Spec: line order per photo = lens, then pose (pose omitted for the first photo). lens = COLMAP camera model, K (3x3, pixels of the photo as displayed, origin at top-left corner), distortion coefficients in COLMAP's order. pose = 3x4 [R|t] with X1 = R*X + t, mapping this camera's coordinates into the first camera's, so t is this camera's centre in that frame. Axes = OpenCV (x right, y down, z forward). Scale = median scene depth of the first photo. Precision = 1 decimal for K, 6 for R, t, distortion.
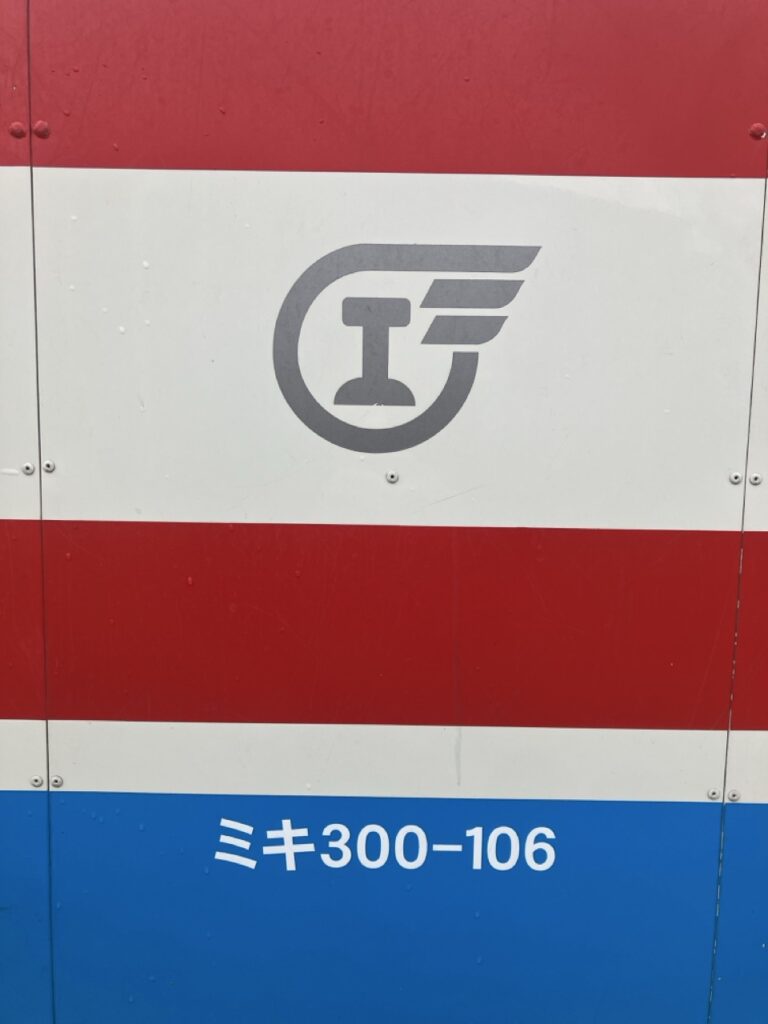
lens RADIAL K [[841.0, 0, 382.9], [0, 841.0, 506.6], [0, 0, 1]] dist [0.030709, -0.023508]
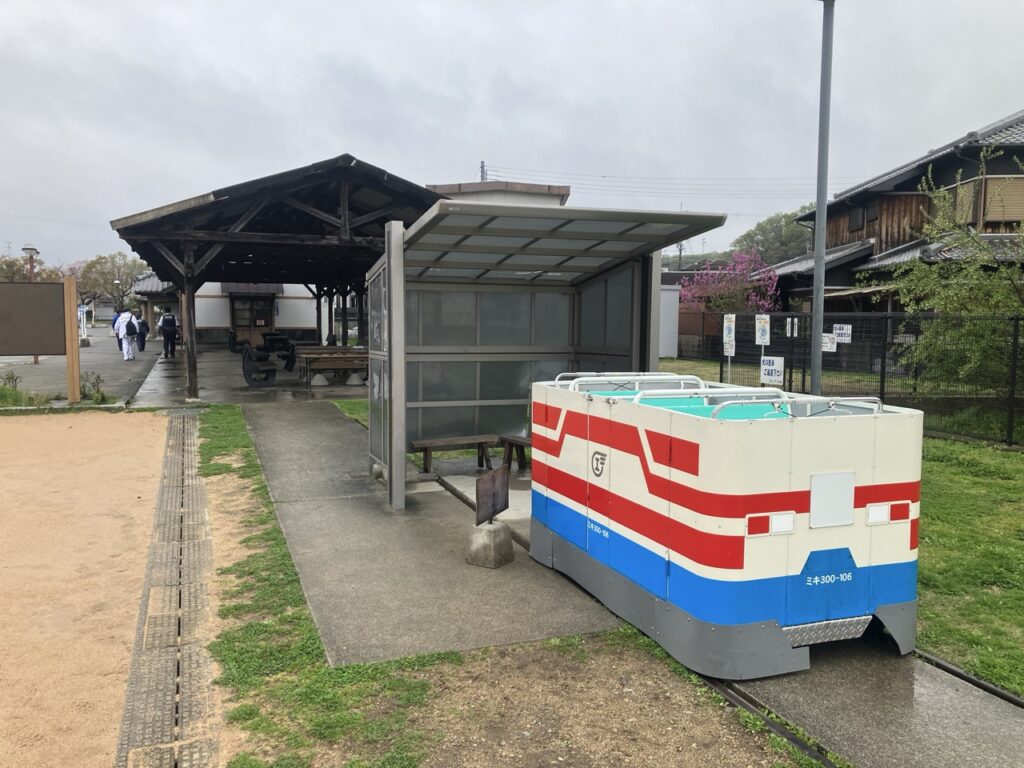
lens RADIAL K [[841.0, 0, 505.1], [0, 841.0, 369.7], [0, 0, 1]] dist [0.030709, -0.023508]
pose [[0.314370, 0.040147, -0.948451, 7.311278], [-0.135160, 0.990820, -0.002860, -0.938299], [0.939629, 0.129092, 0.316910, -2.504582]]
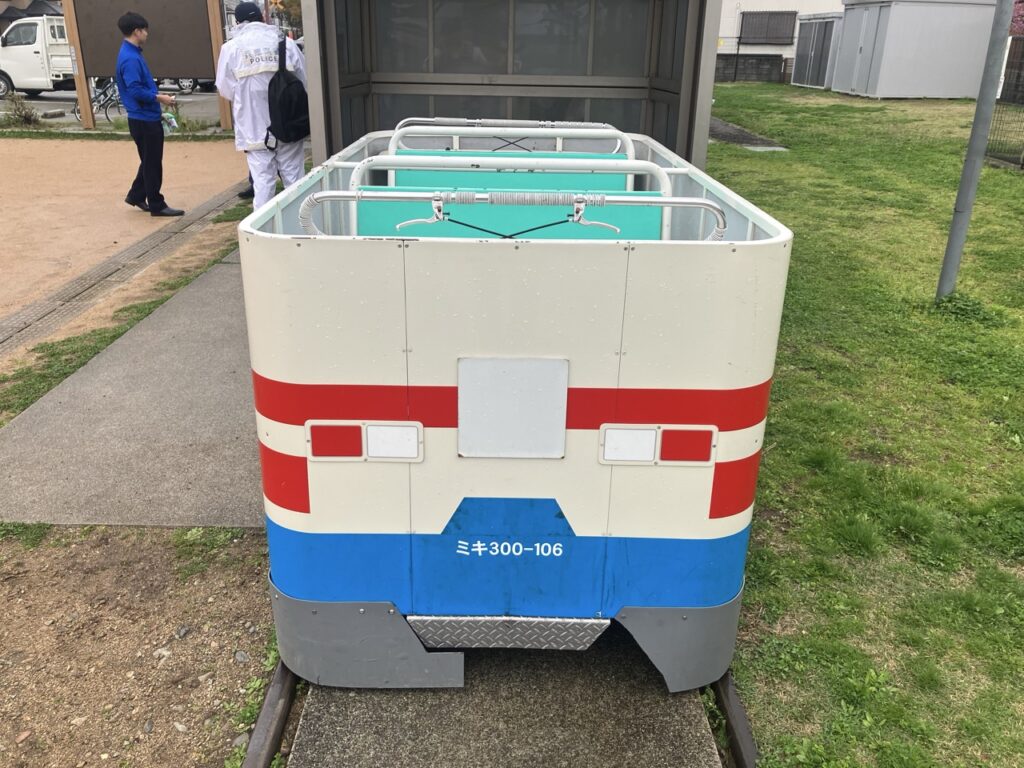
lens RADIAL K [[841.0, 0, 497.5], [0, 841.0, 363.5], [0, 0, 1]] dist [0.030709, -0.023508]
pose [[-0.039738, 0.335368, -0.941249, 4.868990], [-0.154803, 0.928553, 0.337380, -1.538529], [0.987146, 0.159115, 0.015017, 1.998659]]
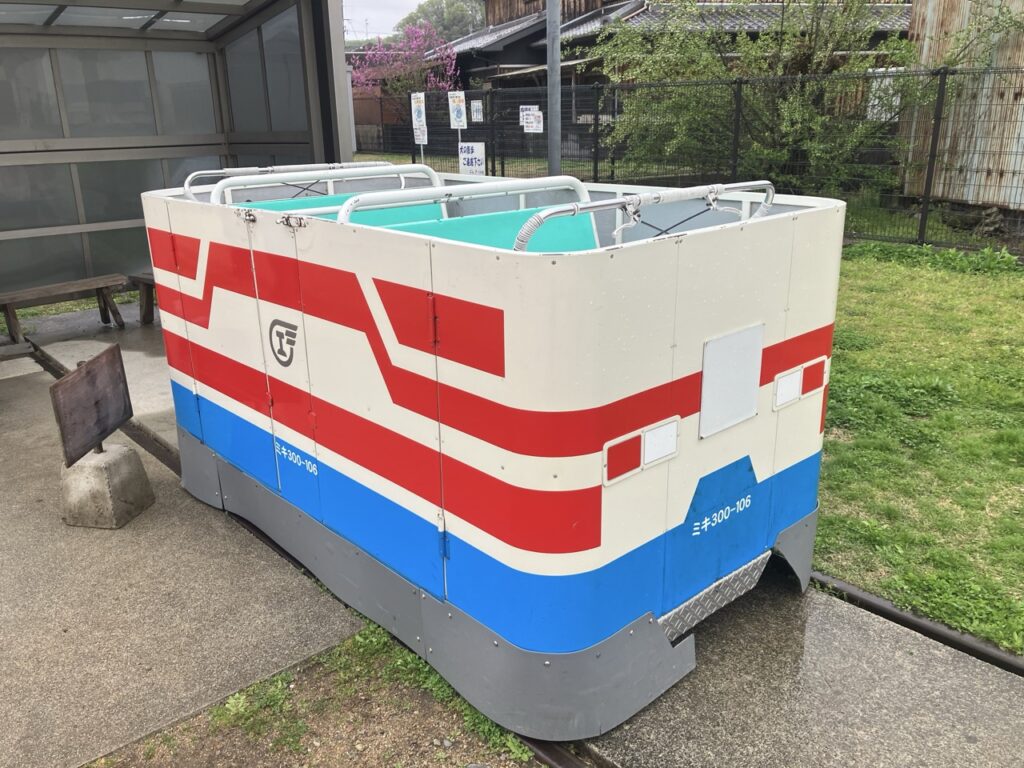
lens RADIAL K [[841.0, 0, 494.0], [0, 841.0, 373.4], [0, 0, 1]] dist [0.030709, -0.023508]
pose [[0.634007, 0.195297, -0.748260, 3.903336], [-0.070805, 0.978182, 0.195313, -0.946019], [0.770079, -0.070850, 0.634003, -0.896116]]
